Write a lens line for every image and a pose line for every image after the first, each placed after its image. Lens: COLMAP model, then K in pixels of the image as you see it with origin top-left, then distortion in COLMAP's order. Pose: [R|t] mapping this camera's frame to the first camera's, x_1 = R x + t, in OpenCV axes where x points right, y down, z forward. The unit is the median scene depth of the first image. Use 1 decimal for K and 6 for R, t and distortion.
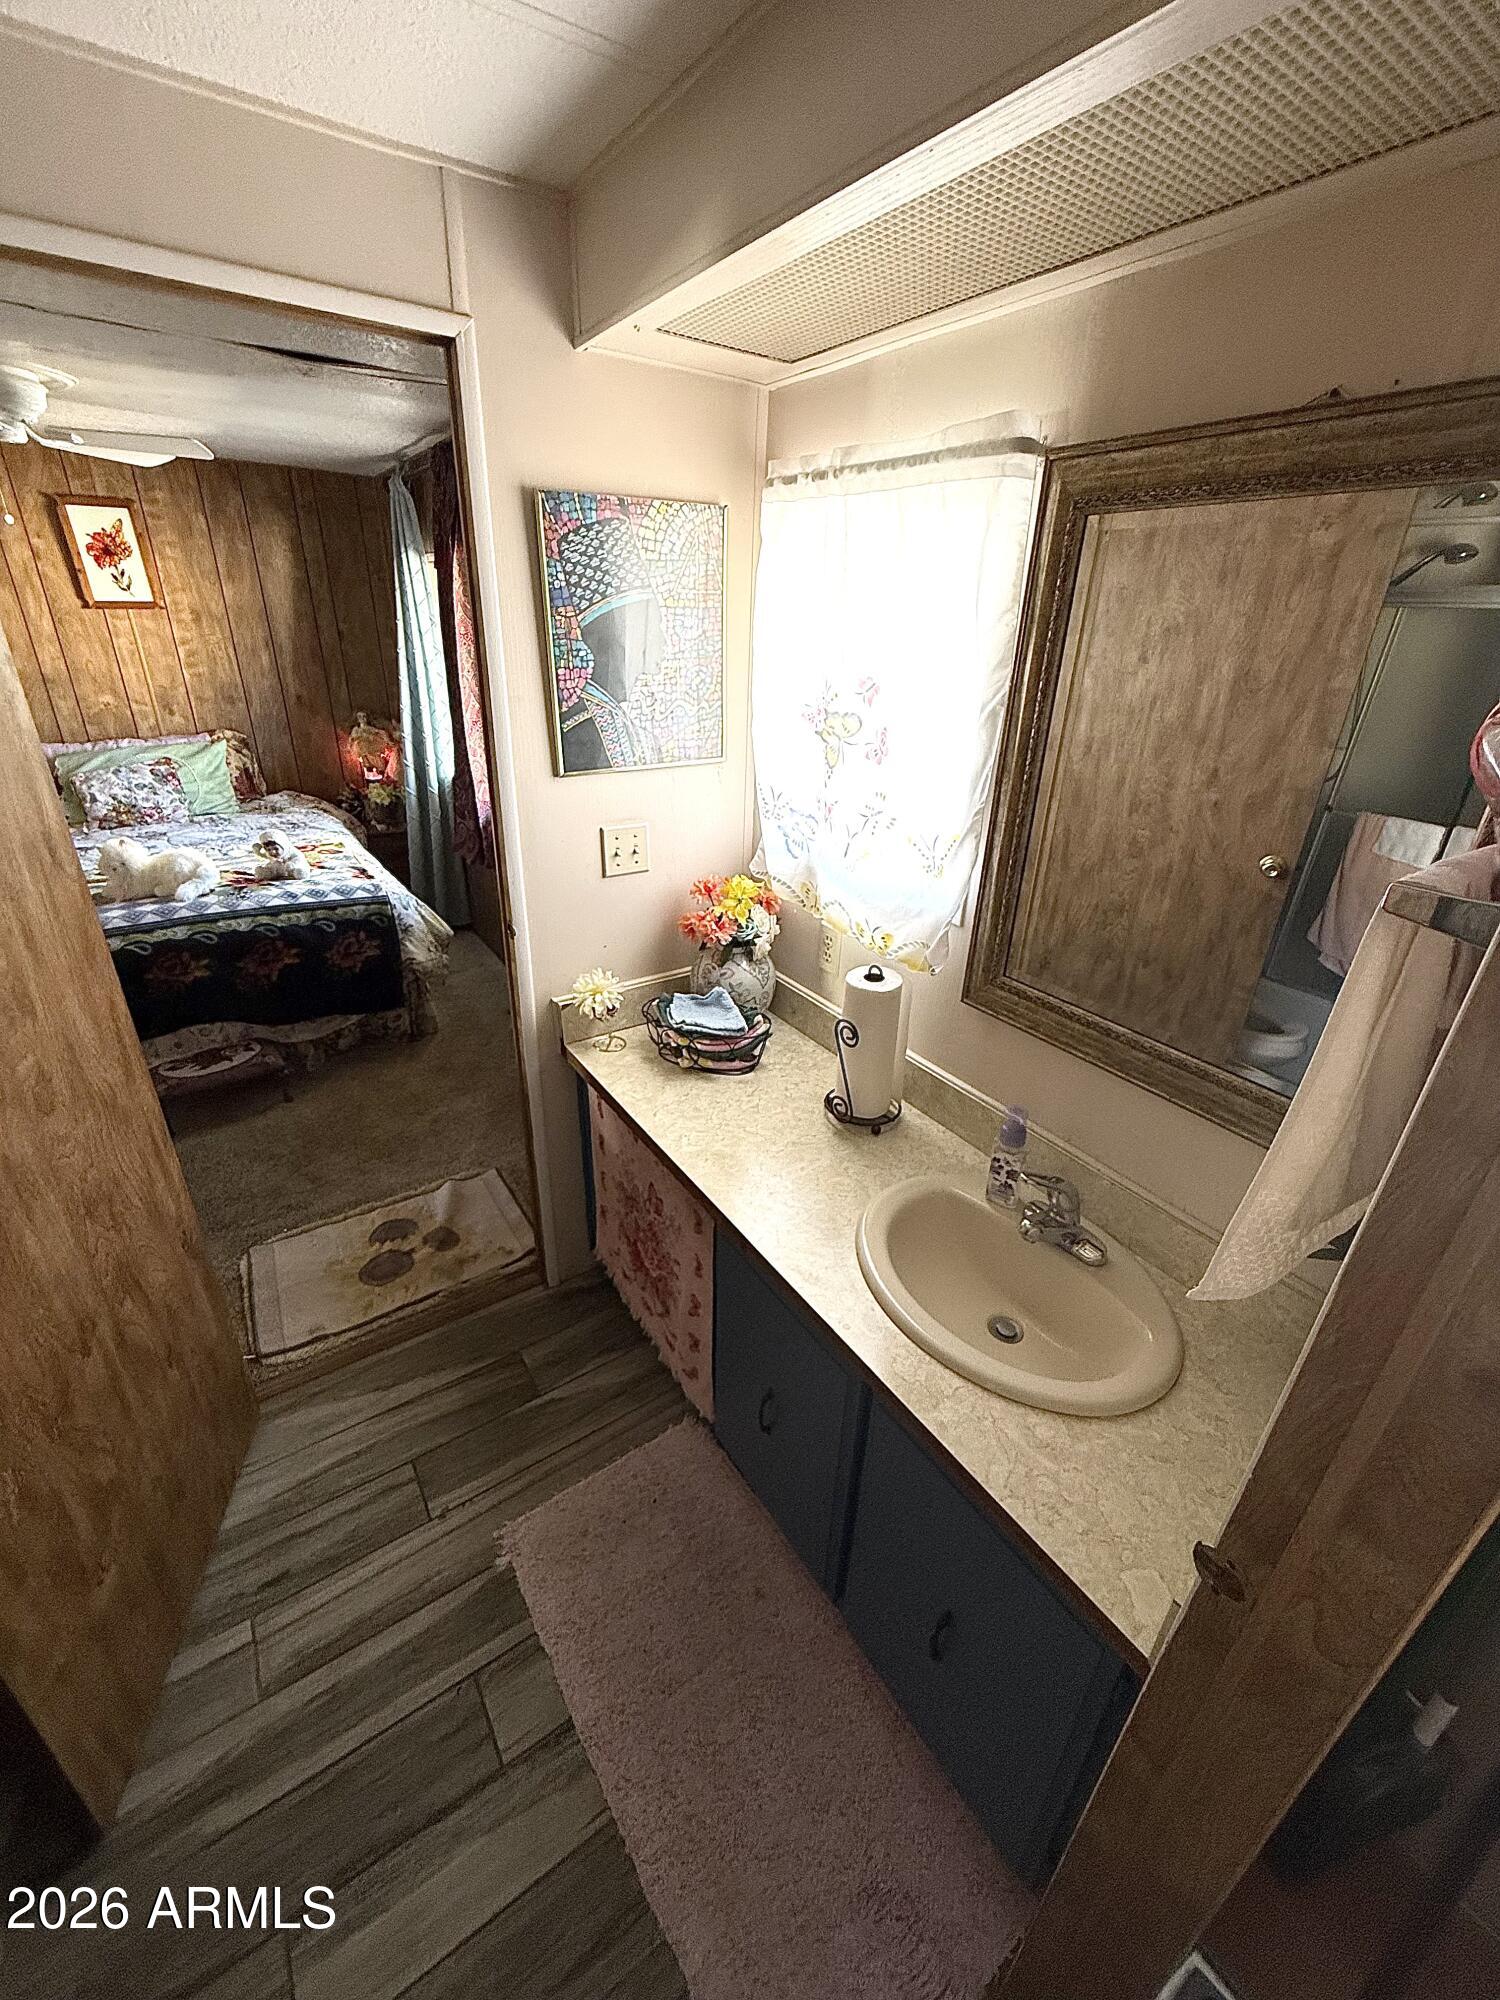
lens RADIAL K [[796.5, 0, 752.7], [0, 796.5, 996.4], [0, 0, 1]] dist [0.000172, -0.000341]
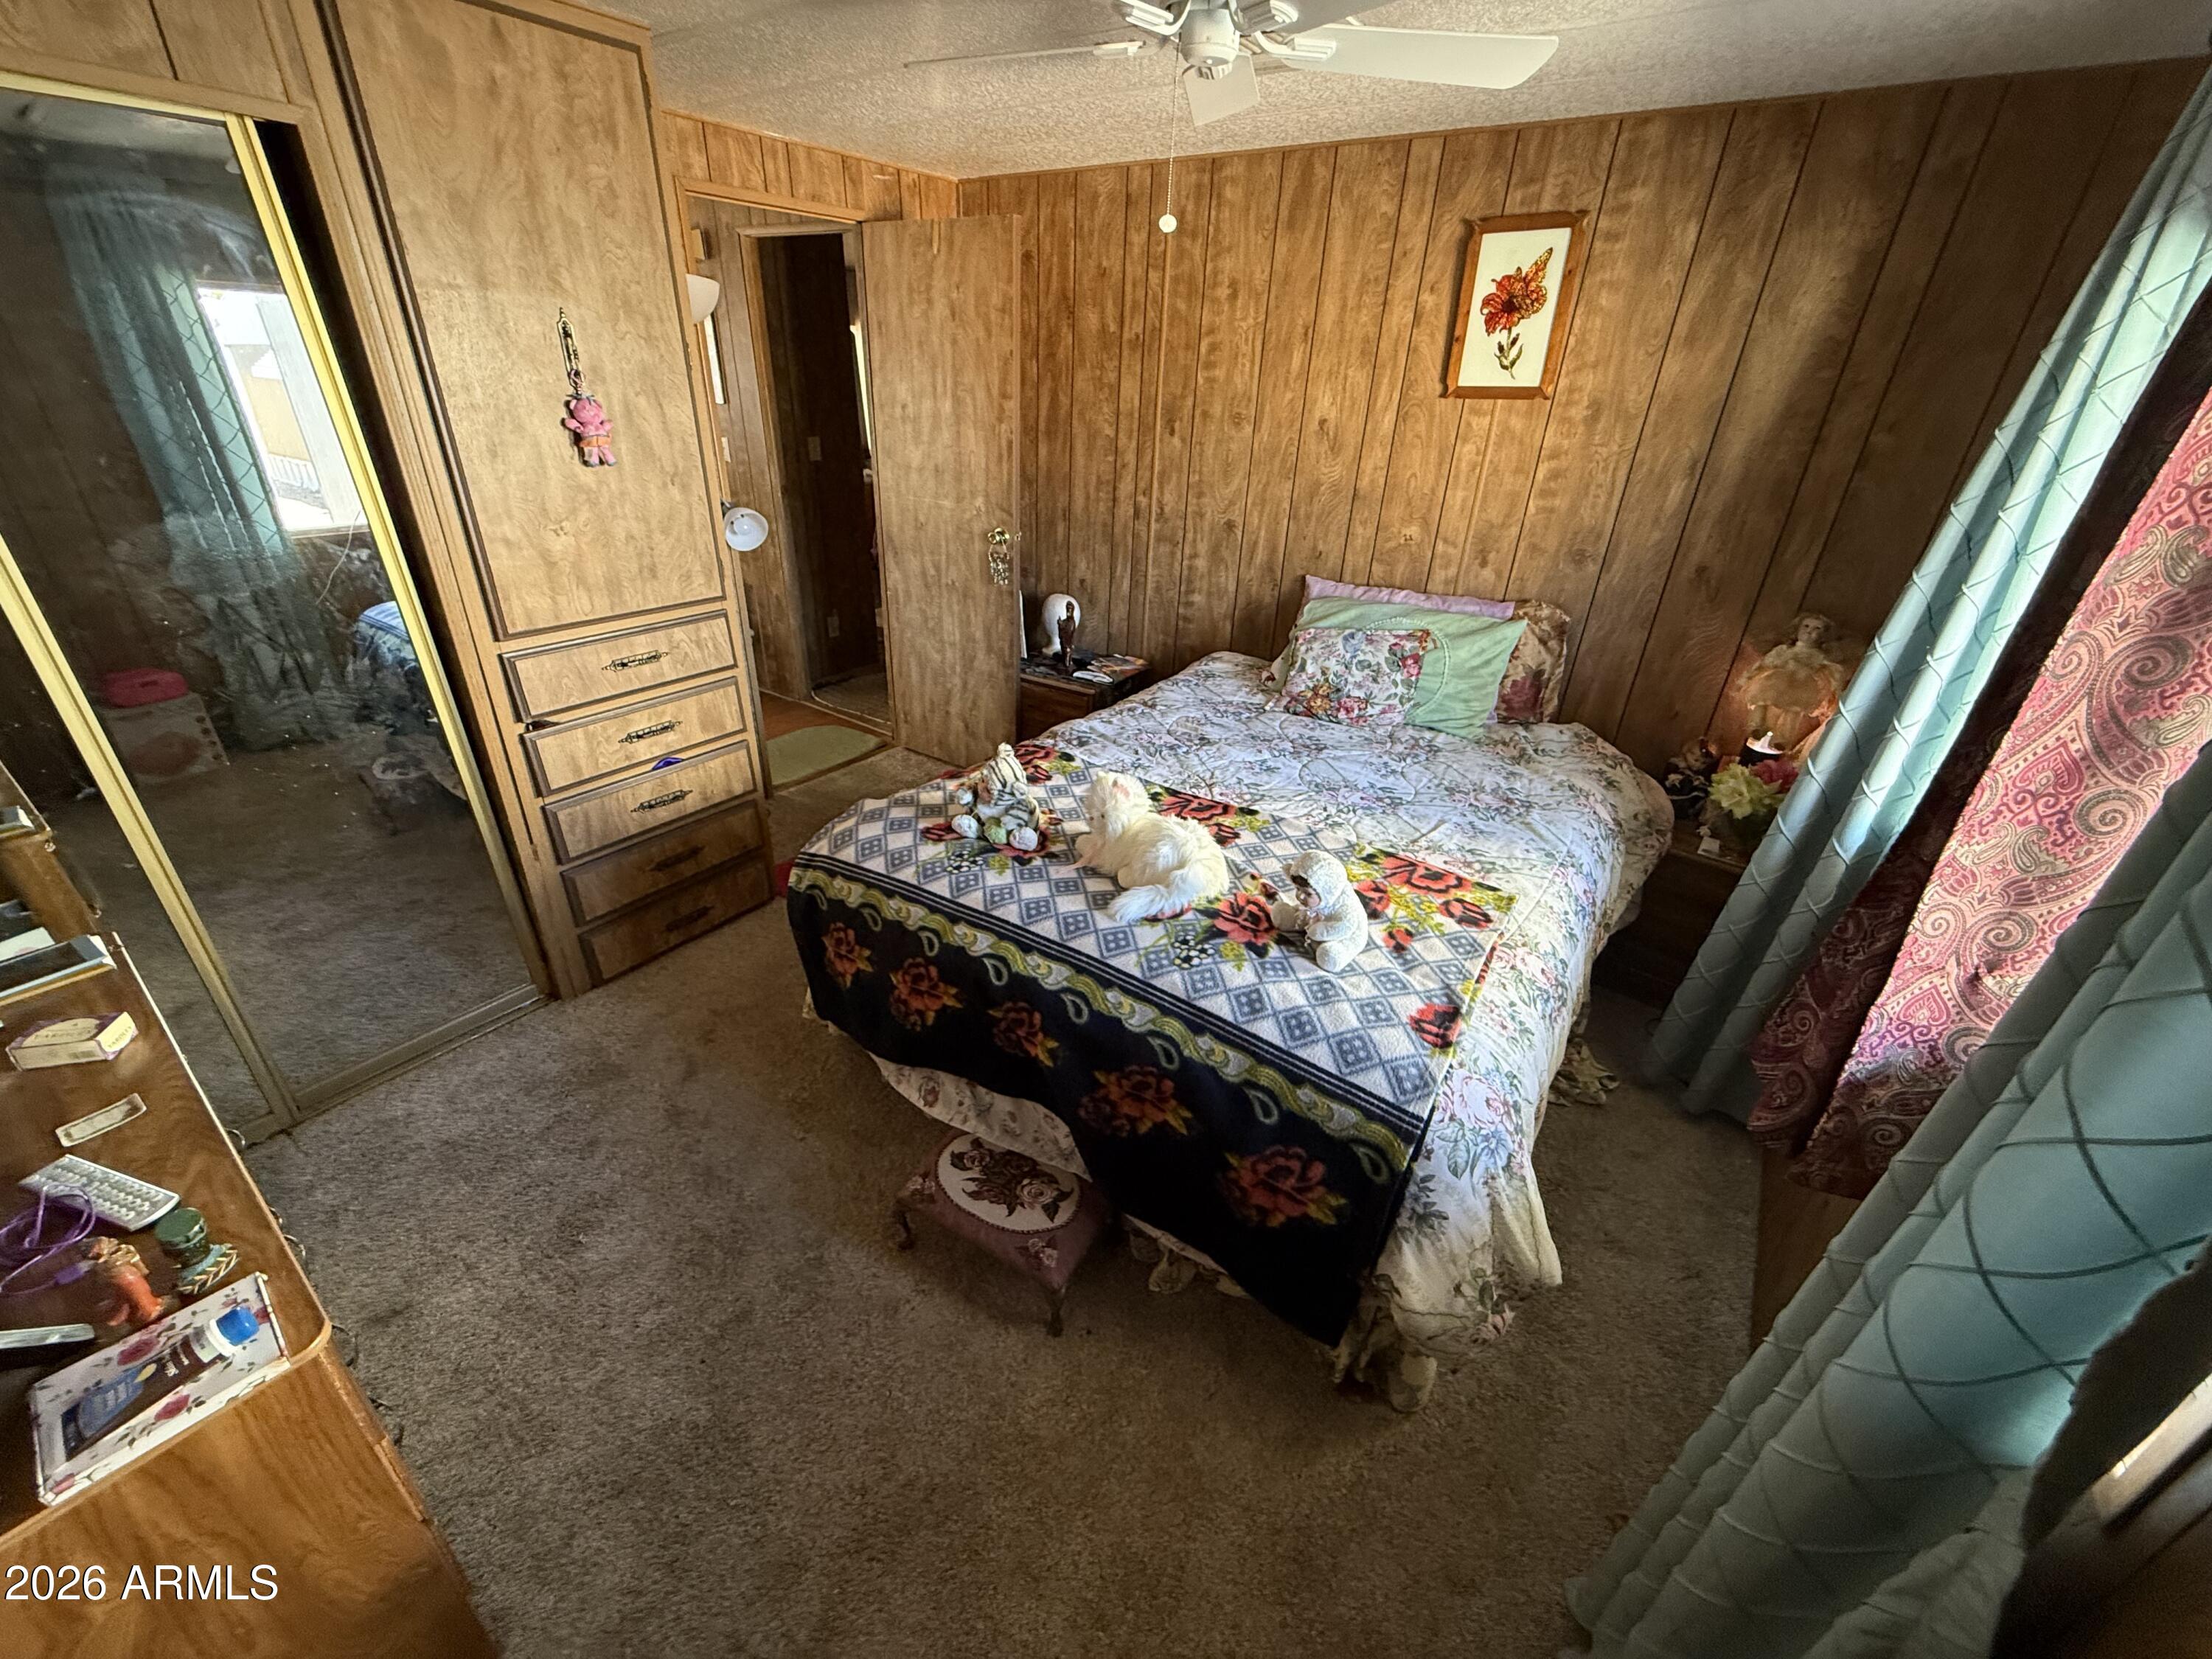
lens RADIAL K [[880.9, 0, 1101.5], [0, 880.9, 827.8], [0, 0, 1]] dist [0.000172, -0.000341]
pose [[0.344163, 0.410055, -0.844634, -0.202701], [-0.421784, 0.871232, 0.251103, -0.283277], [0.838839, 0.269832, 0.472801, 0.605176]]
